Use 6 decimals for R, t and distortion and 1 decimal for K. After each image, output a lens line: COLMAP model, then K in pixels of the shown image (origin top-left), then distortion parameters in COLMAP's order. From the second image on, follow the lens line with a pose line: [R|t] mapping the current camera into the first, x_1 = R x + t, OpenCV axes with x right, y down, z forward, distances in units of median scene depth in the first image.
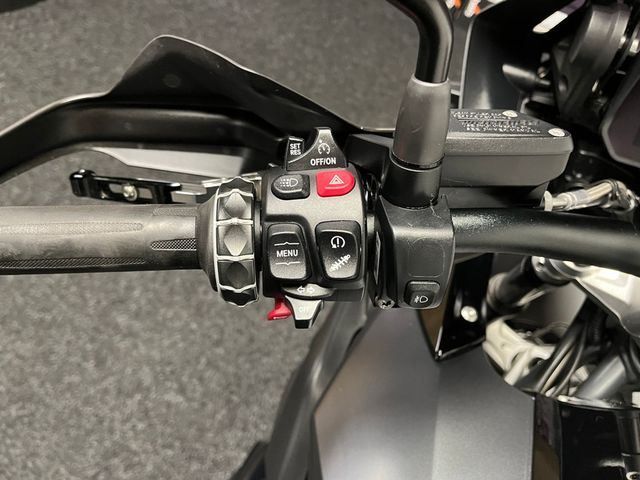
lens RADIAL K [[482.5, 0, 320.0], [0, 482.5, 240.0], [0, 0, 1]] dist [0.086471, -0.129050]
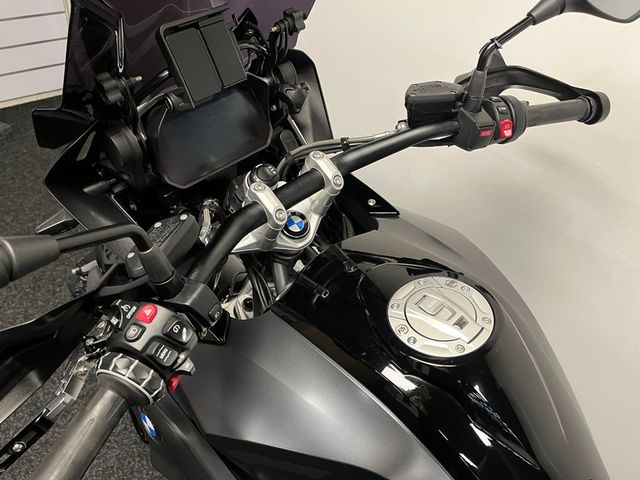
lens RADIAL K [[482.5, 0, 320.0], [0, 482.5, 240.0], [0, 0, 1]] dist [0.086471, -0.129050]
pose [[0.414806, -0.694380, 0.588024, -0.362915], [0.714672, 0.648622, 0.261791, -0.188003], [-0.563188, 0.311652, 0.765306, -0.567920]]
